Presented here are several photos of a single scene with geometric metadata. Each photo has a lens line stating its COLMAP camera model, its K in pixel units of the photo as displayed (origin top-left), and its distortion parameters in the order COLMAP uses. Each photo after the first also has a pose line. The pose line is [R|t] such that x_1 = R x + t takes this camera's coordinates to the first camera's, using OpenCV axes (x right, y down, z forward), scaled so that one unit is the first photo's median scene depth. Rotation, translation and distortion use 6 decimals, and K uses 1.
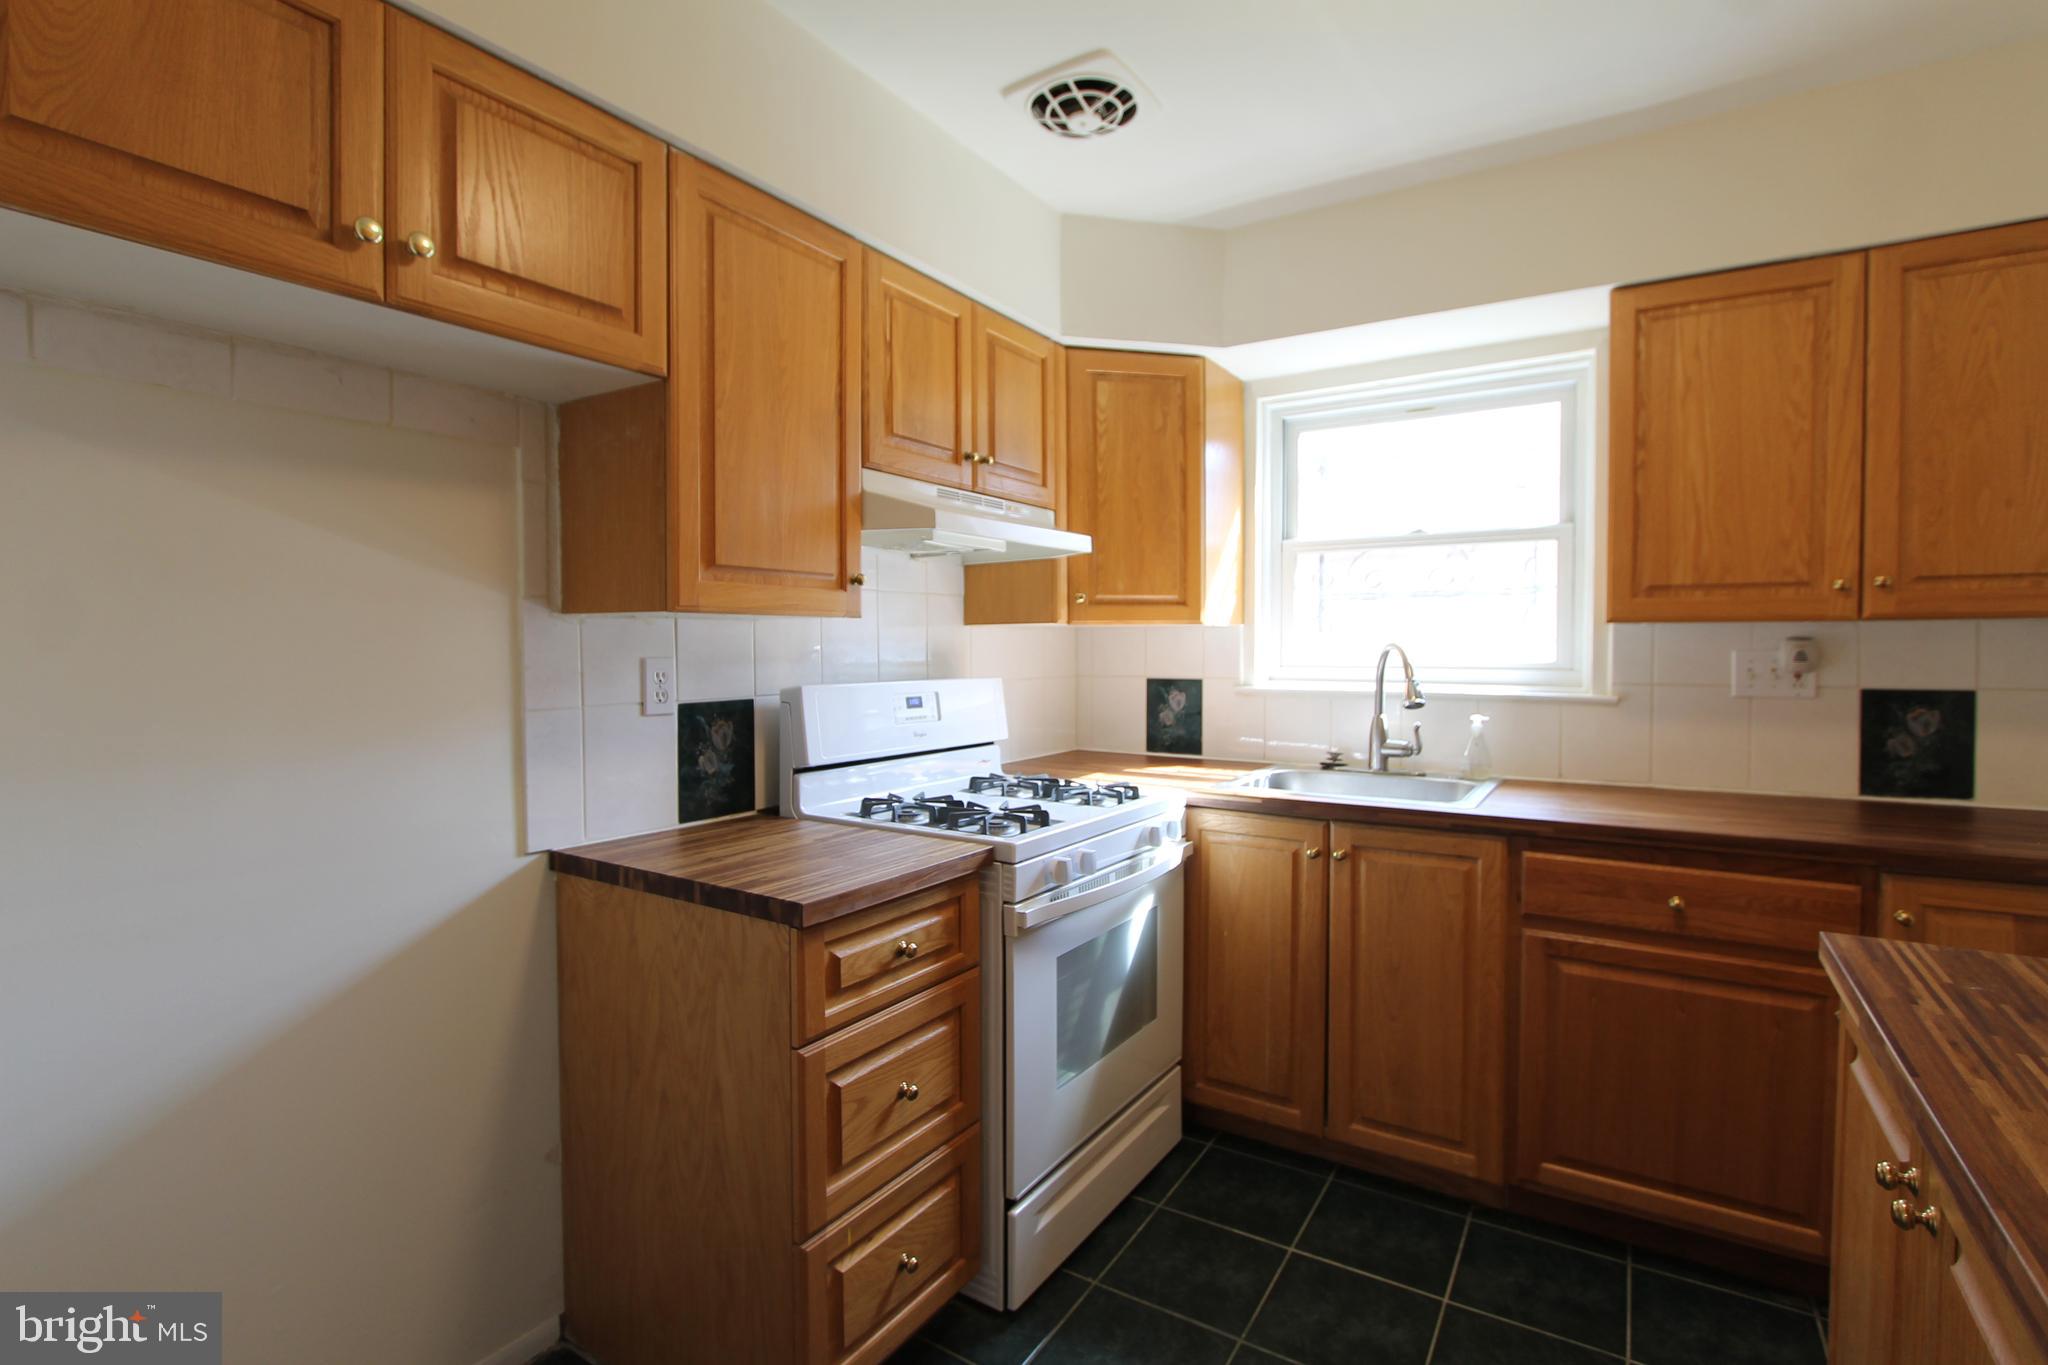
lens RADIAL K [[951.4, 0, 1036.0], [0, 951.4, 664.9], [0, 0, 1]] dist [-0.016465, 0.001941]
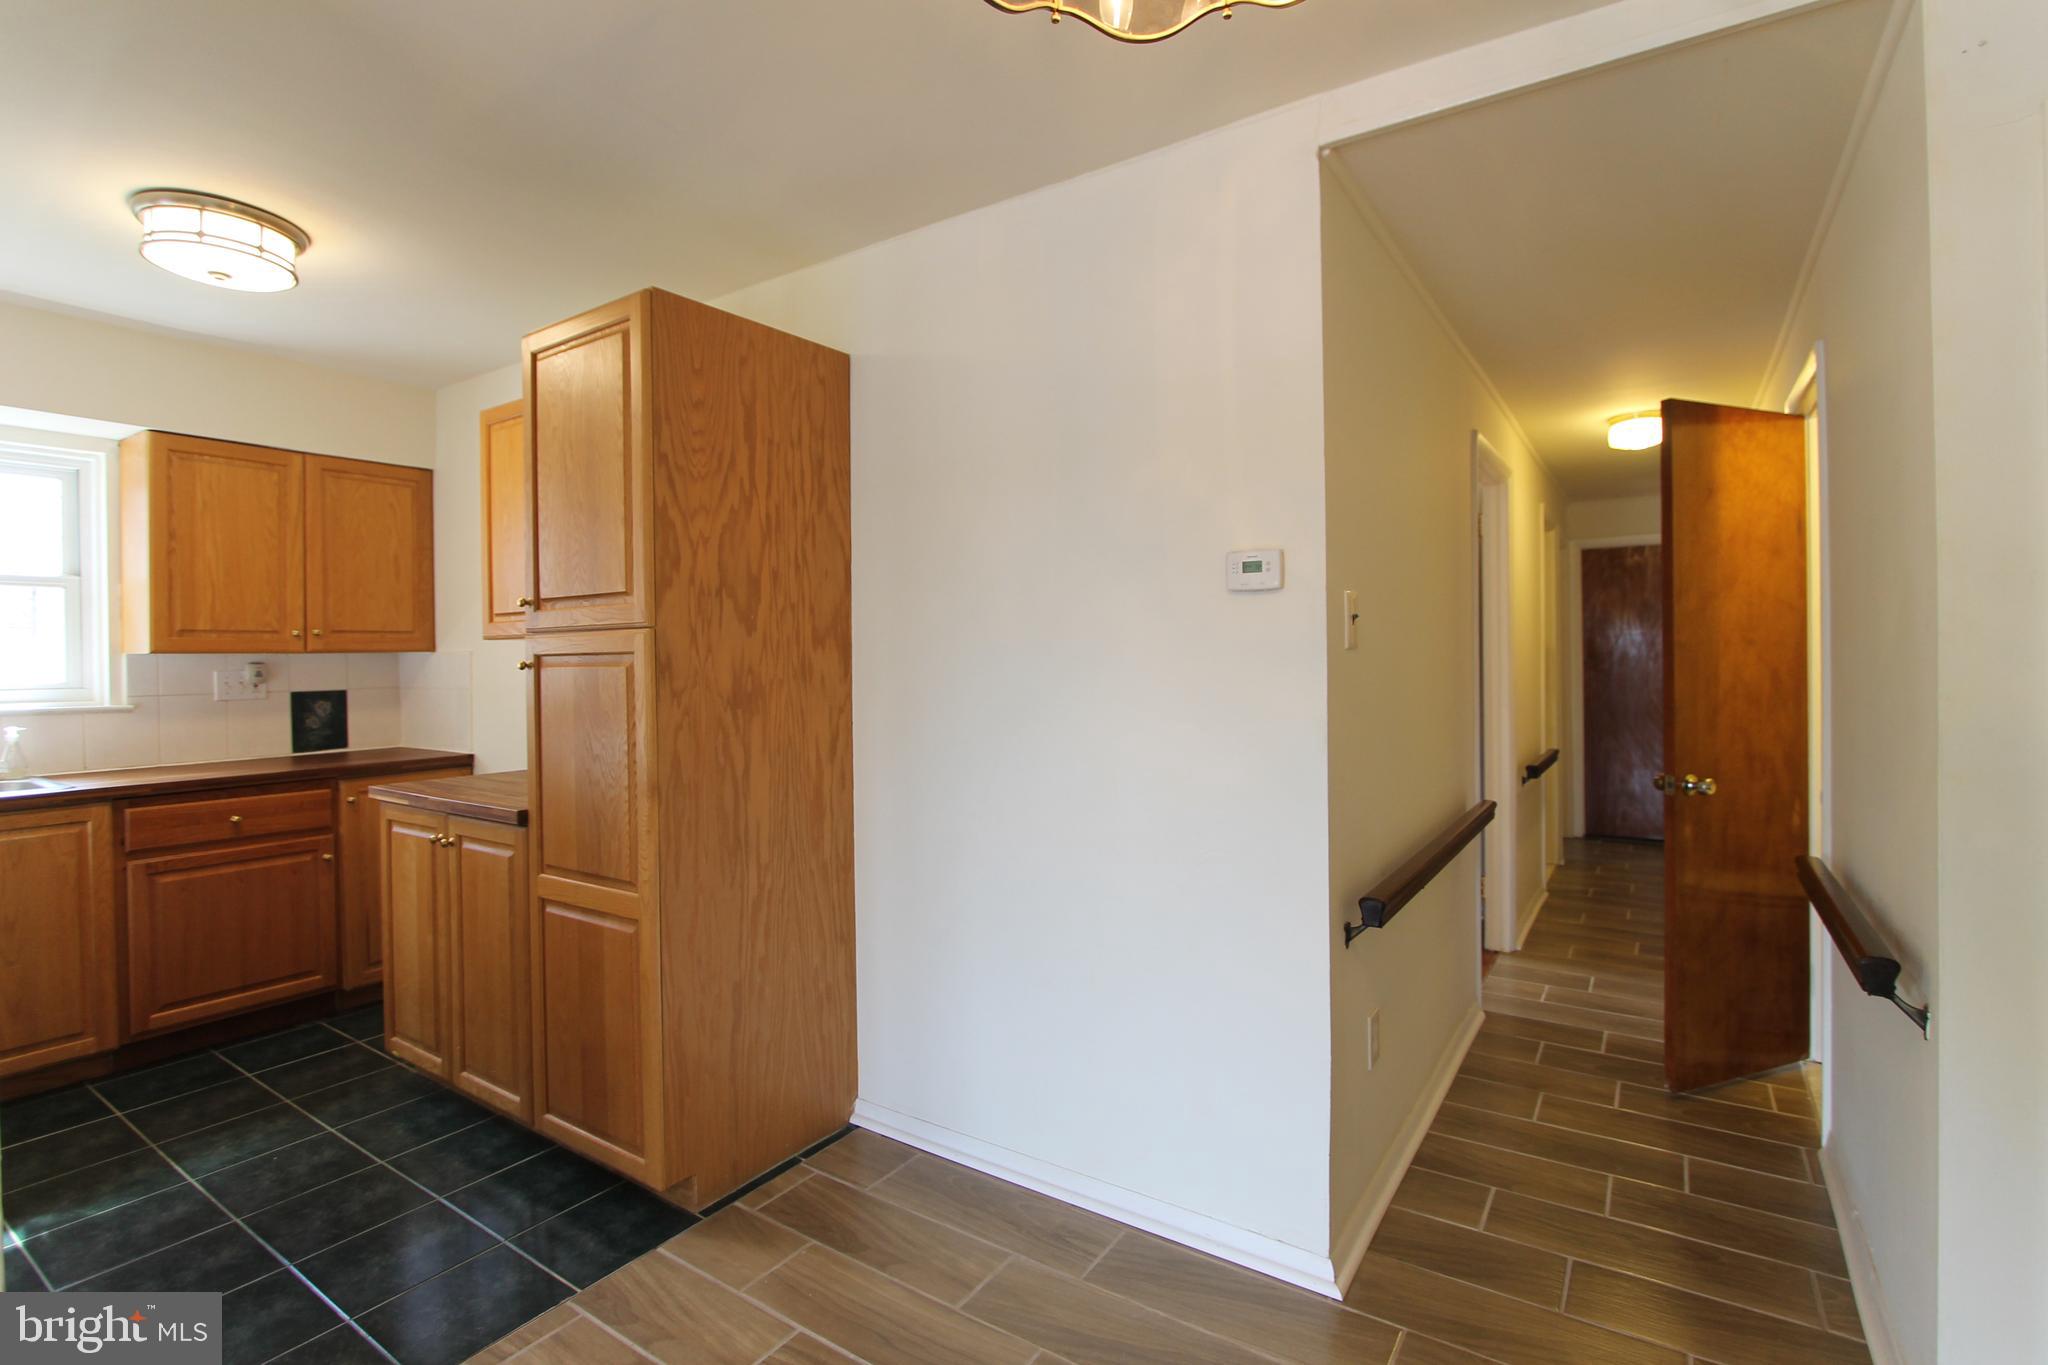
lens RADIAL K [[951.4, 0, 1035.8], [0, 951.4, 672.8], [0, 0, 1]] dist [-0.016465, 0.001941]
pose [[0.018691, -0.016538, 0.999689, -0.881711], [0.032567, 0.999343, 0.015923, 0.007944], [-0.999295, 0.032259, 0.019217, -0.430854]]
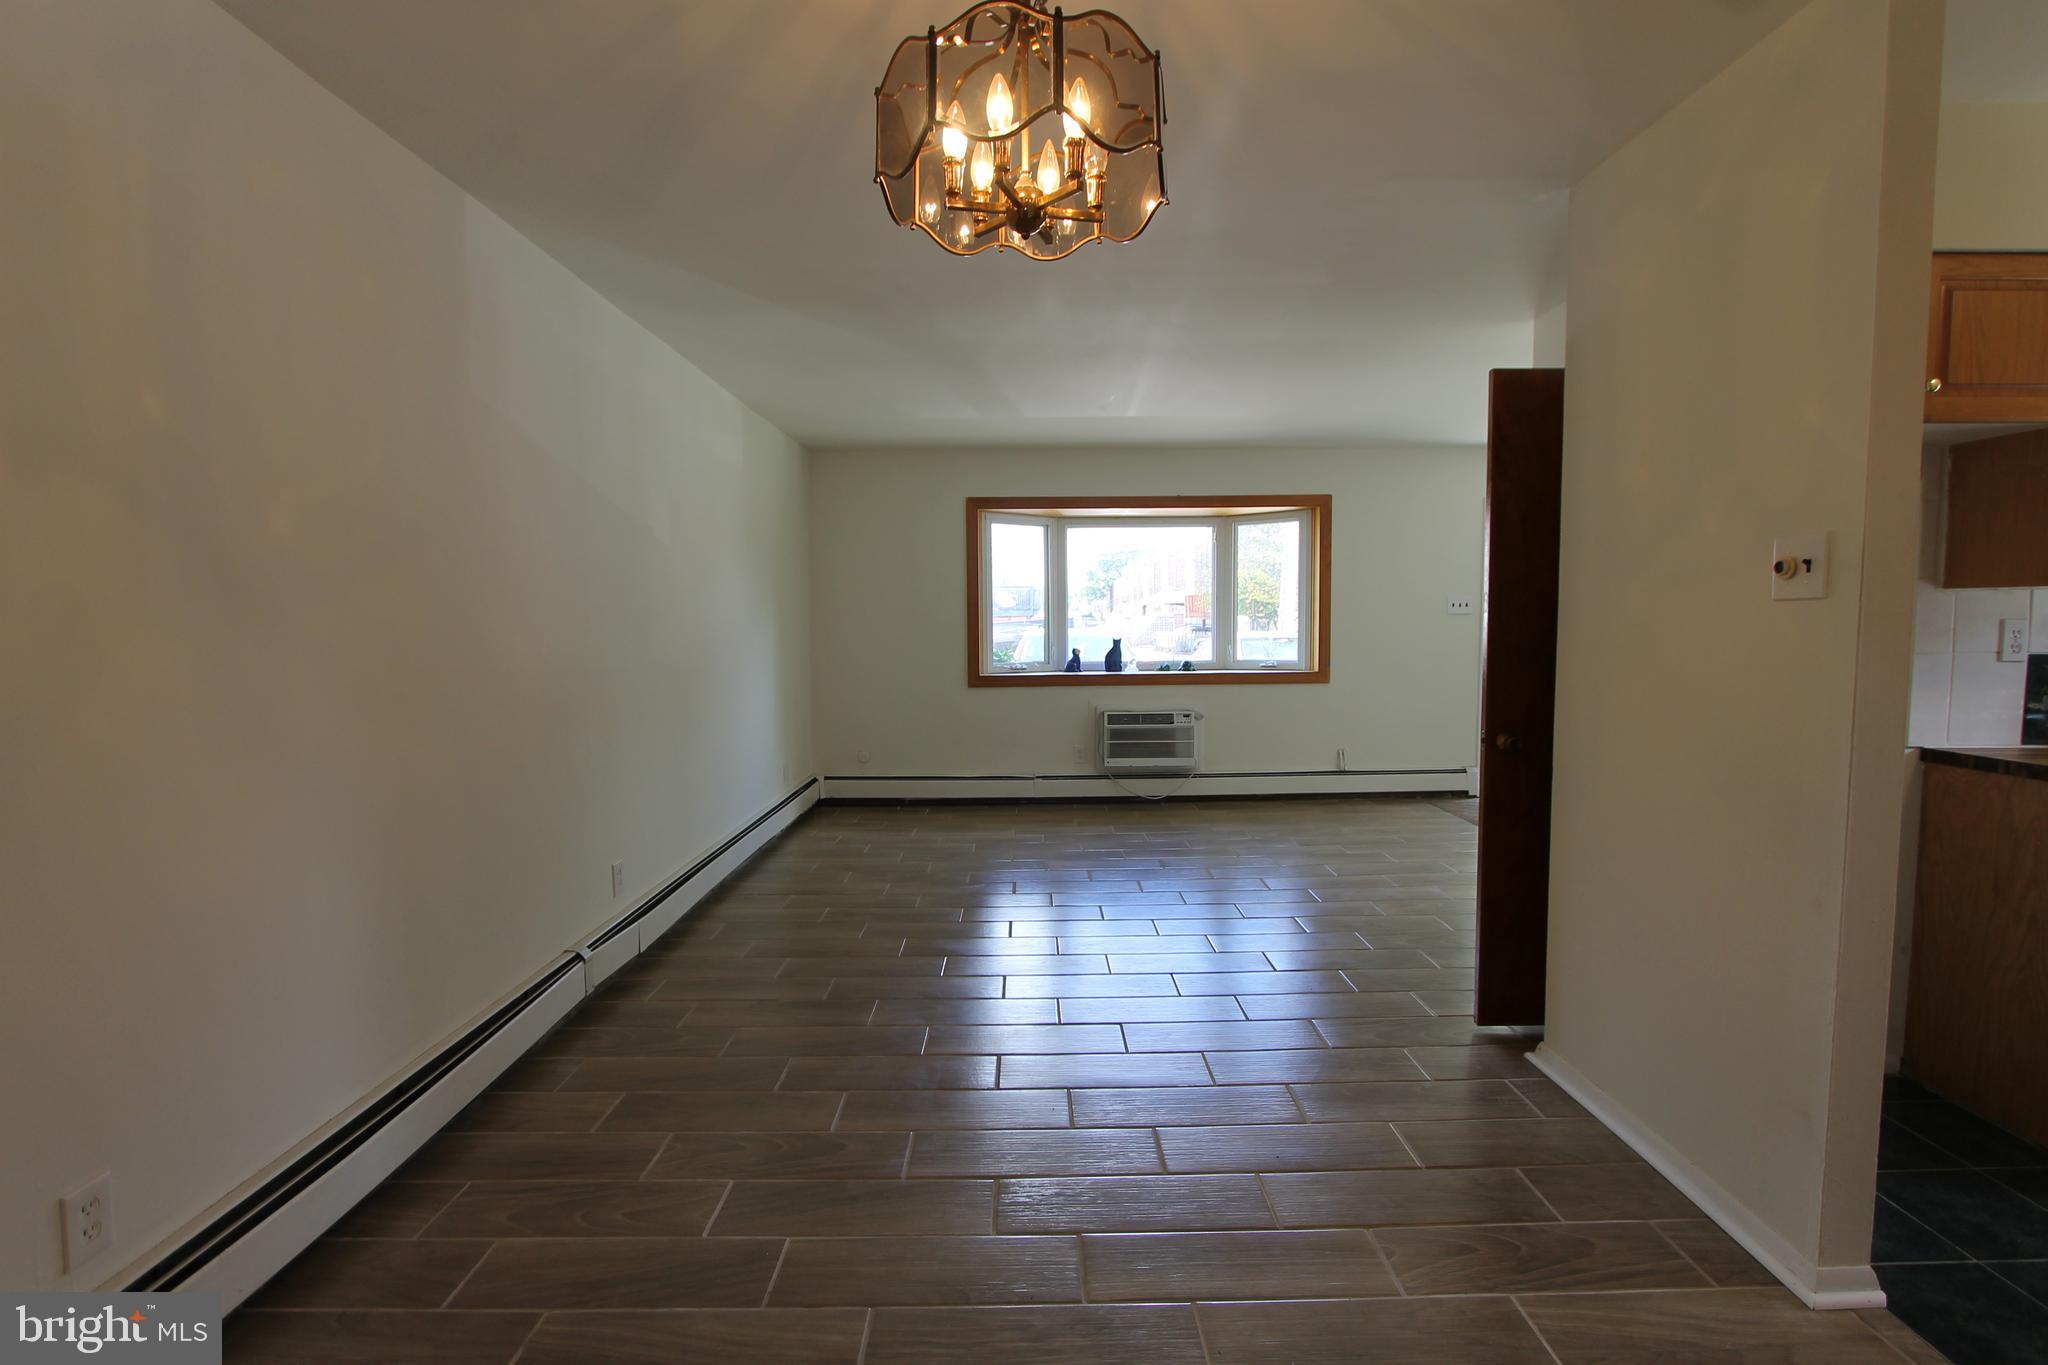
lens RADIAL K [[951.4, 0, 1033.5], [0, 951.4, 683.1], [0, 0, 1]] dist [-0.016465, 0.001941]
pose [[0.542691, 0.059028, -0.837856, -0.032408], [-0.011736, 0.997963, 0.062706, 0.015102], [0.839850, -0.024197, 0.542278, -0.819046]]
